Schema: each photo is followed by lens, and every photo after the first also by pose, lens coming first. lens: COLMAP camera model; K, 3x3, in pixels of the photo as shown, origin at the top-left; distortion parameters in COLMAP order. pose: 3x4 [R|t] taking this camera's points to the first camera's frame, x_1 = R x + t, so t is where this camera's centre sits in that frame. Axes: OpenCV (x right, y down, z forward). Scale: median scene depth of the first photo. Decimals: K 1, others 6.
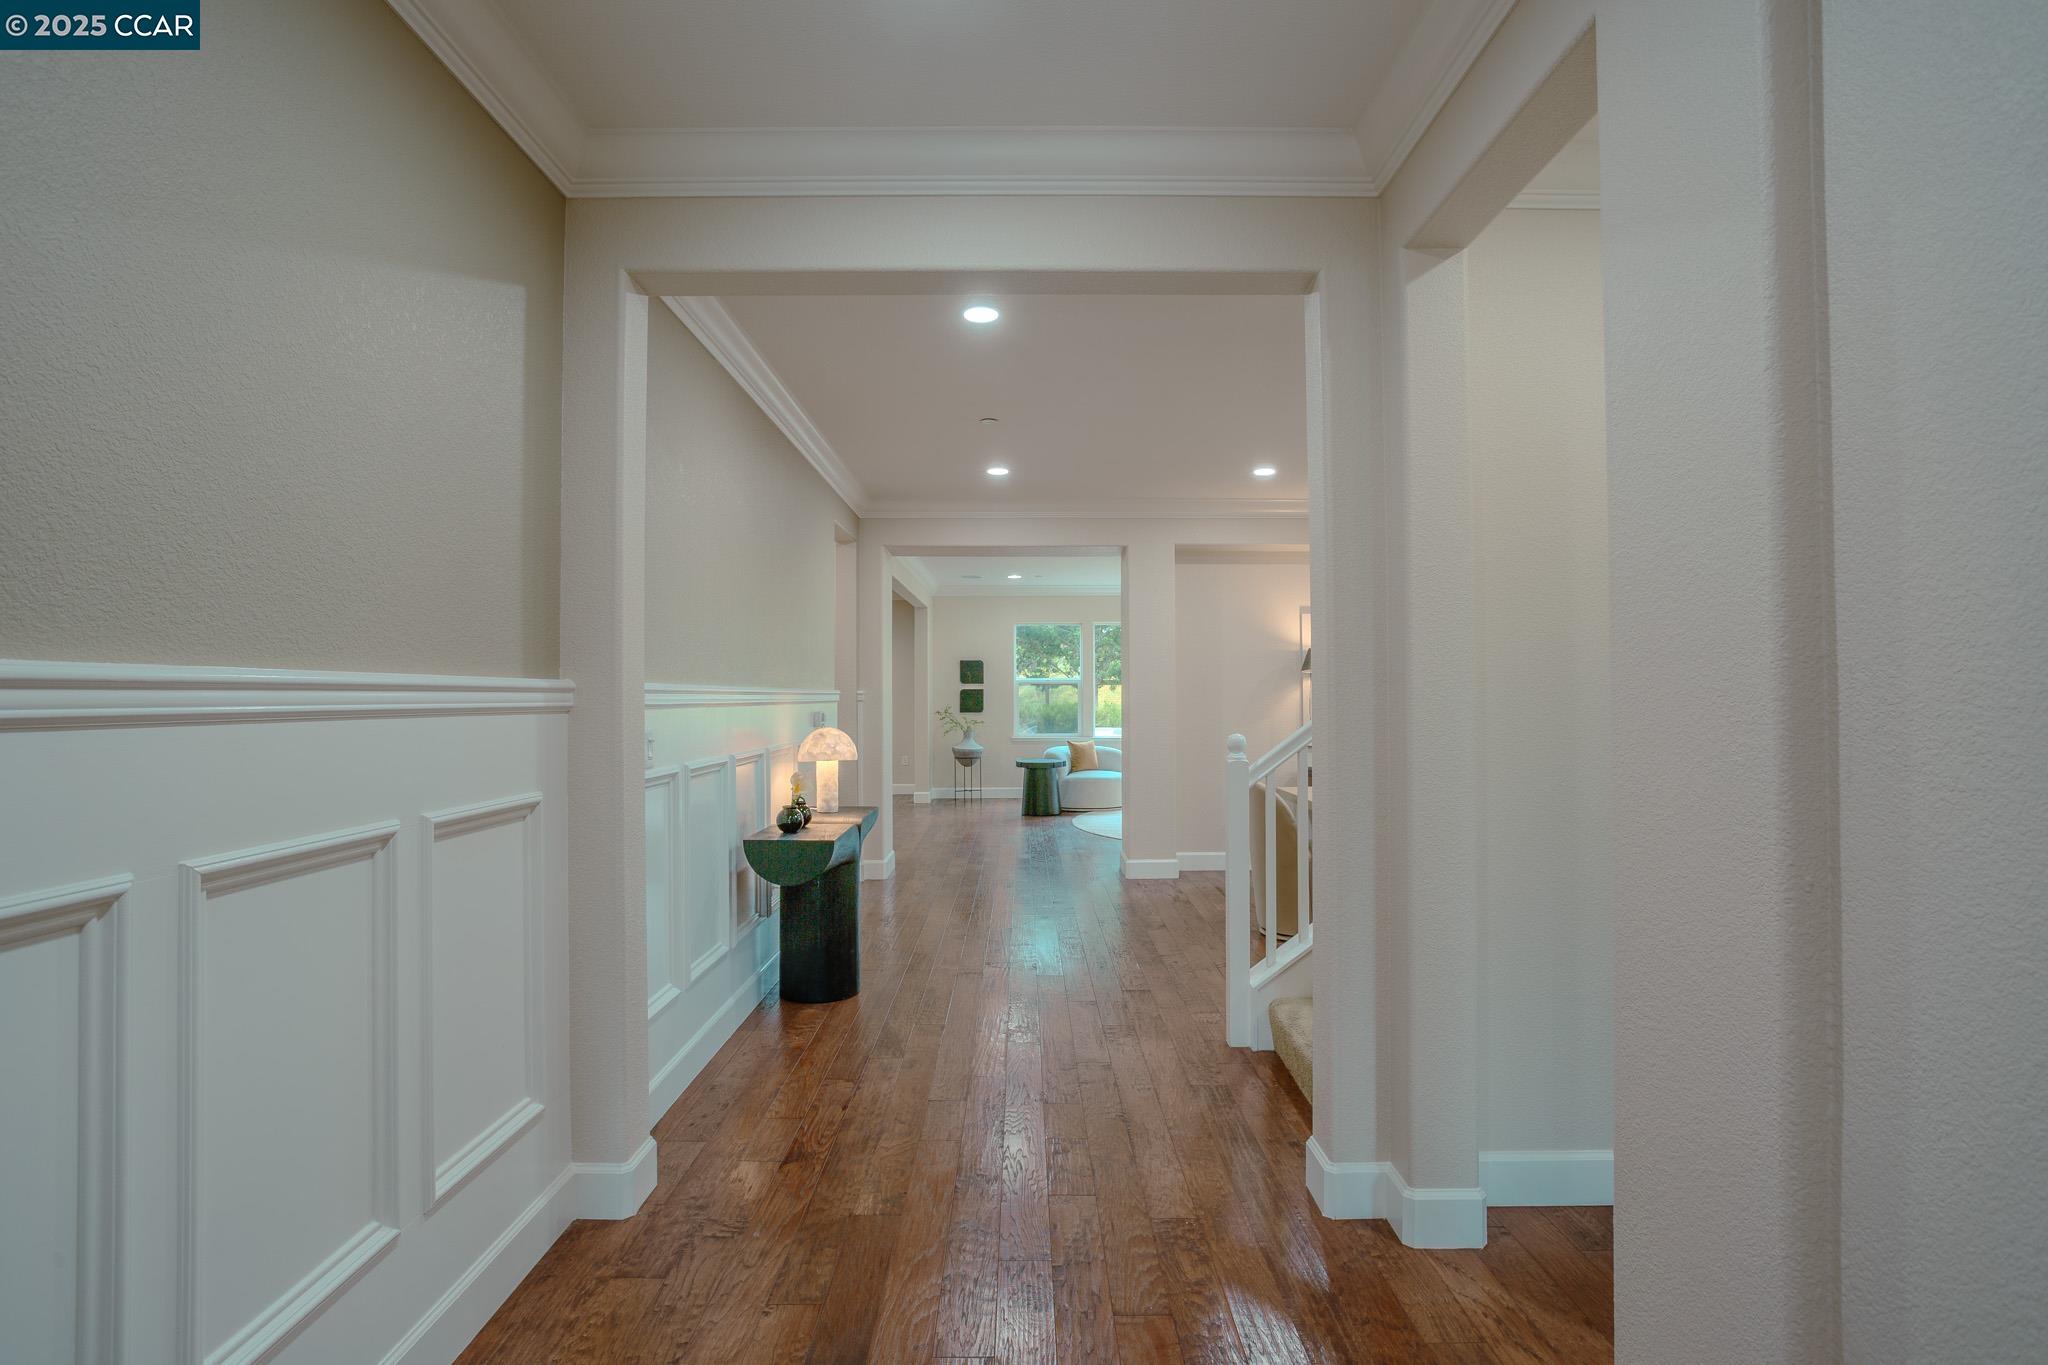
lens RADIAL K [[1006.4, 0, 1011.5], [0, 1006.4, 675.5], [0, 0, 1]] dist [-0.051566, 0.026575]
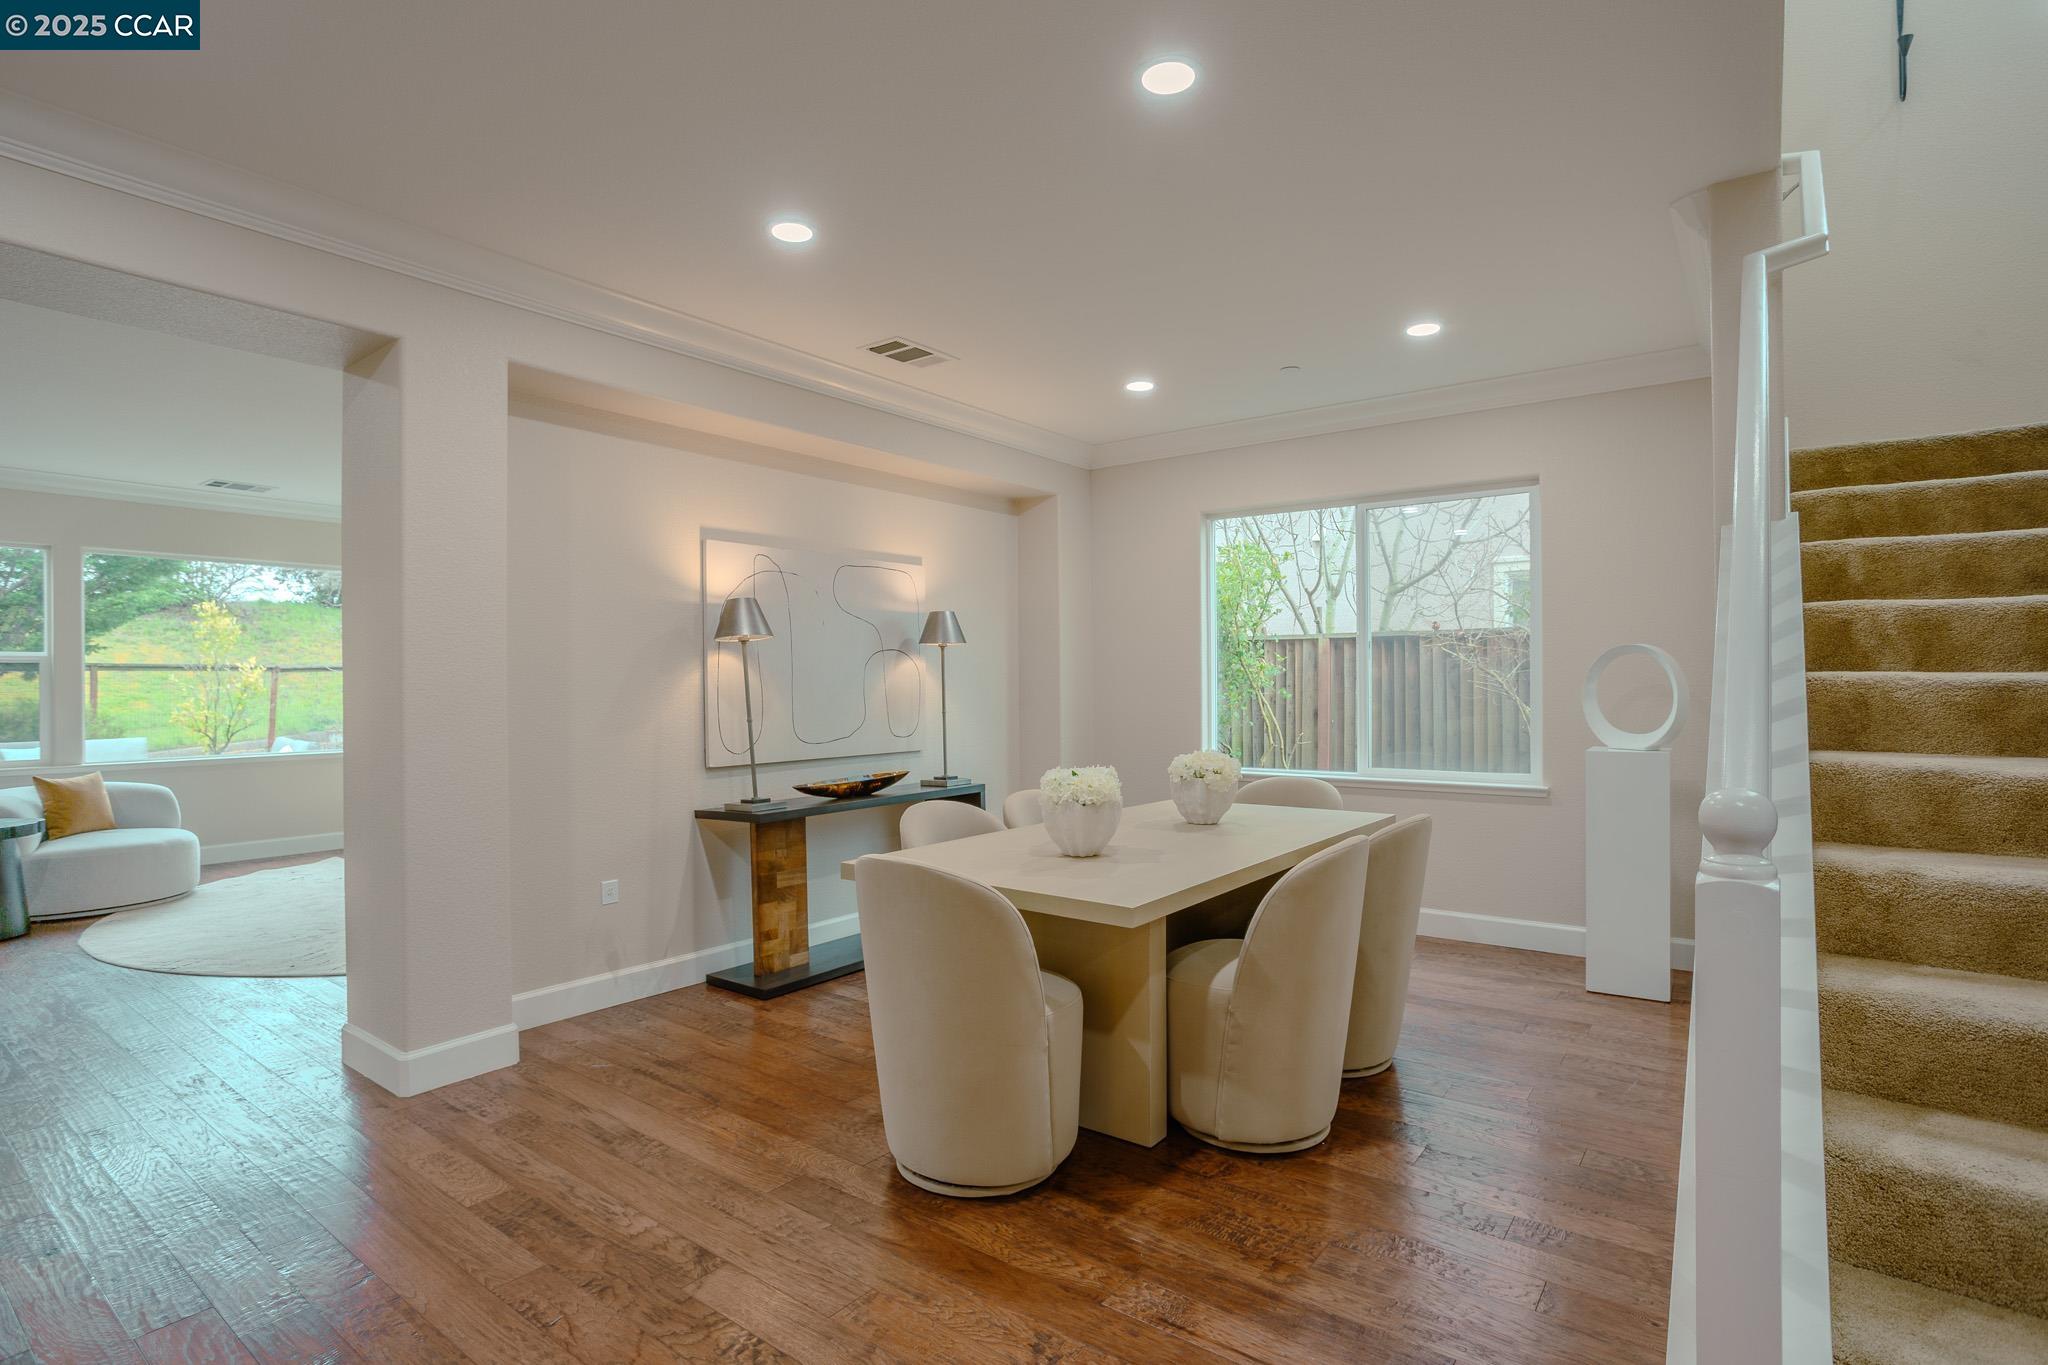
lens RADIAL K [[1006.4, 0, 1011.5], [0, 1006.4, 675.5], [0, 0, 1]] dist [-0.051566, 0.026575]
pose [[0.600317, -0.002022, 0.799759, -0.042203], [-0.006820, 0.999948, 0.007647, 0.007267], [-0.799733, -0.010045, 0.600272, 0.319113]]
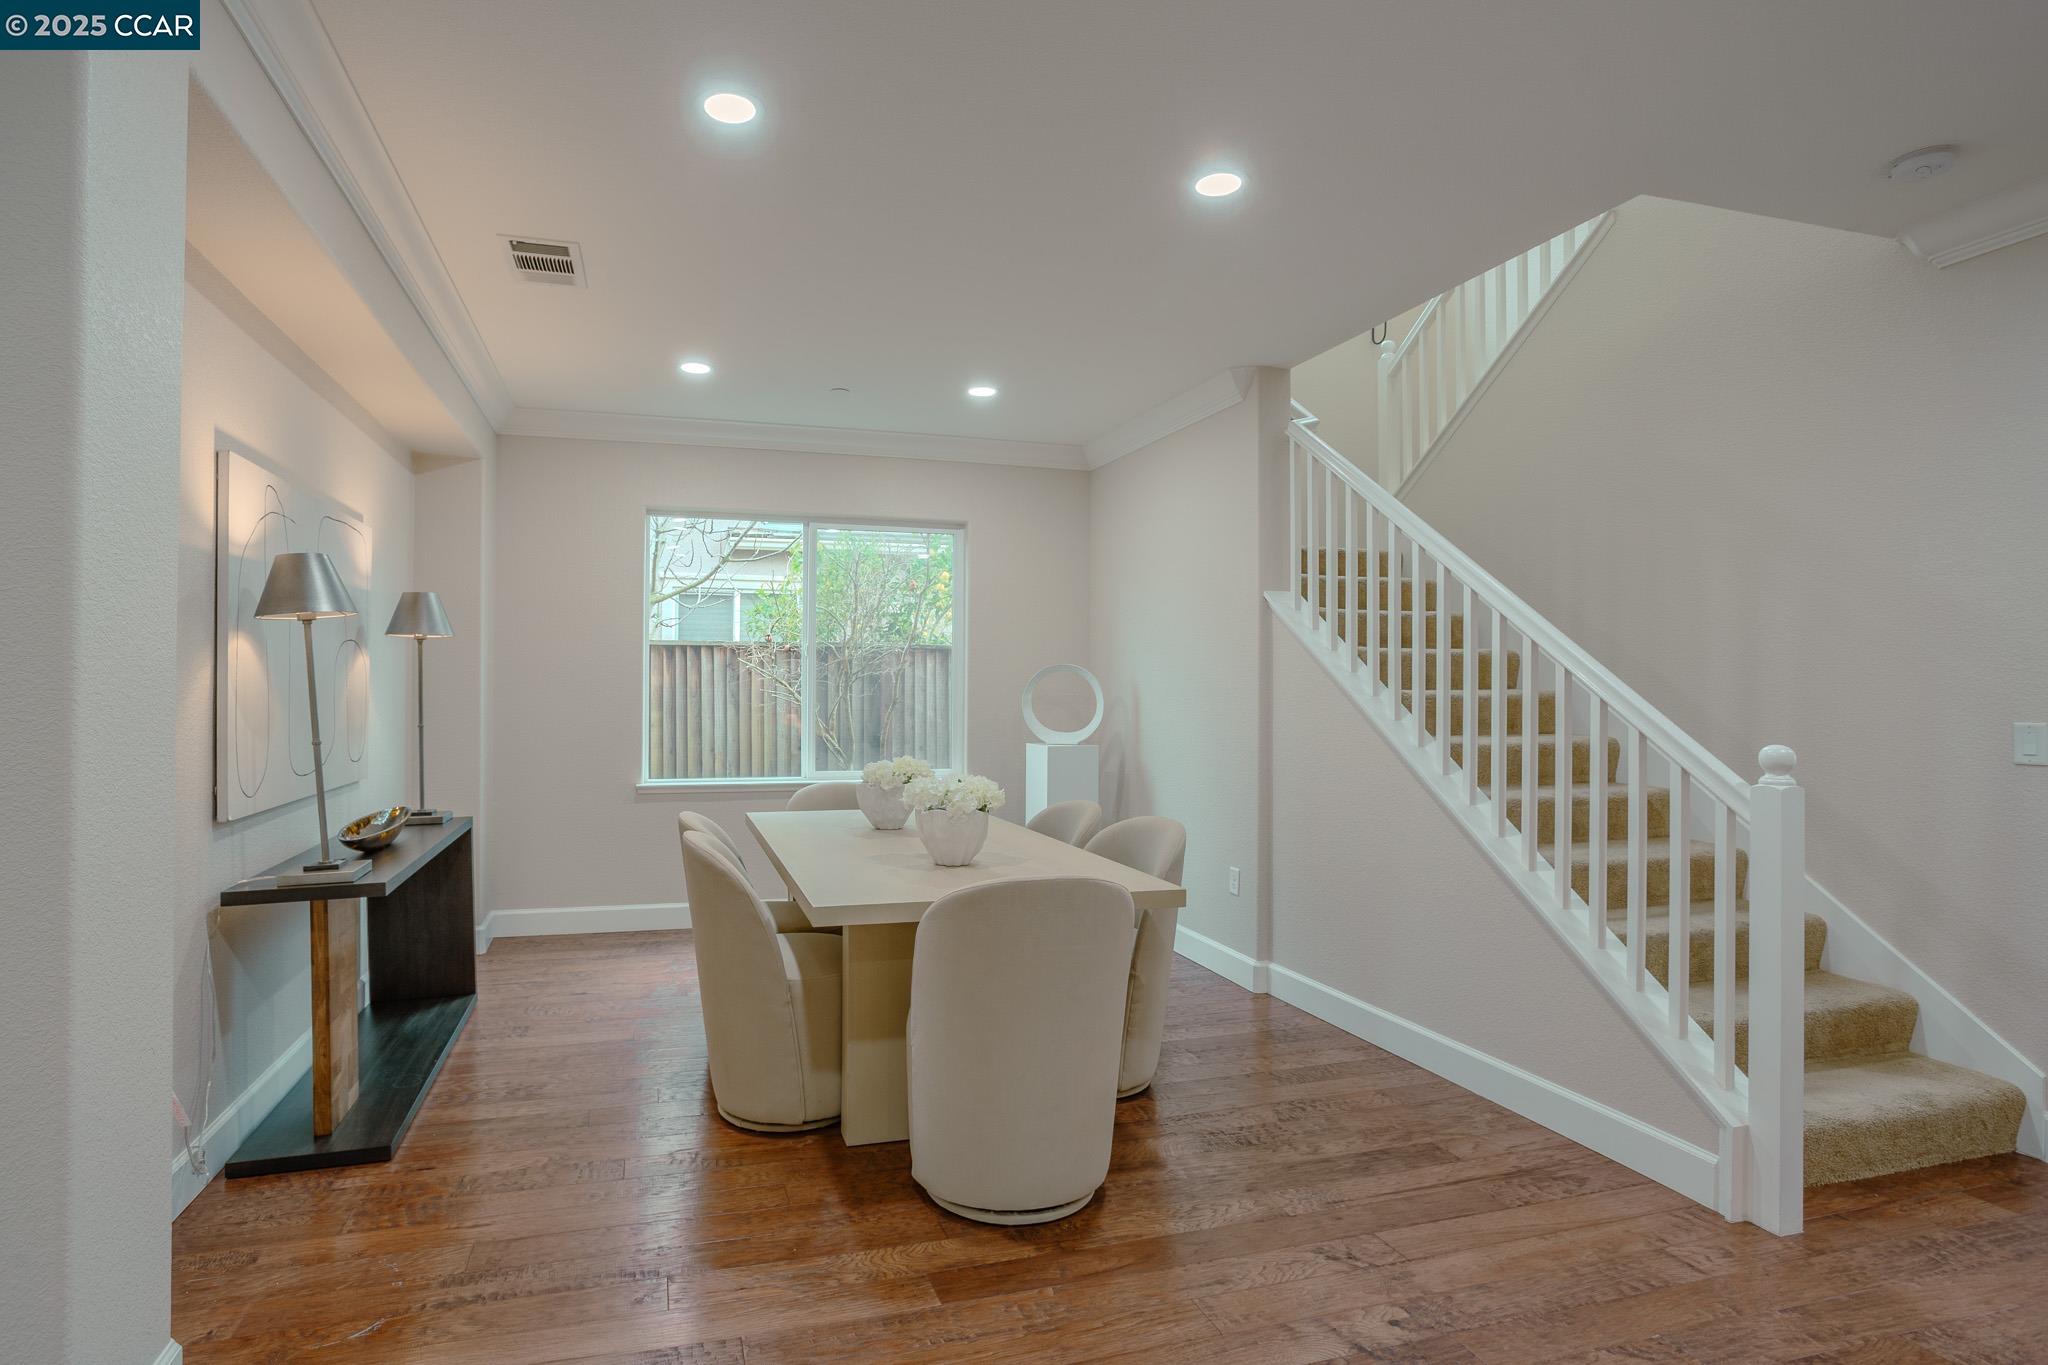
lens RADIAL K [[1006.4, 0, 1011.5], [0, 1006.4, 675.5], [0, 0, 1]] dist [-0.051566, 0.026575]
pose [[-0.273501, 0.008573, 0.961834, -0.075389], [-0.023696, 0.999597, -0.015647, 0.010546], [-0.961580, -0.027071, -0.273187, 0.512346]]
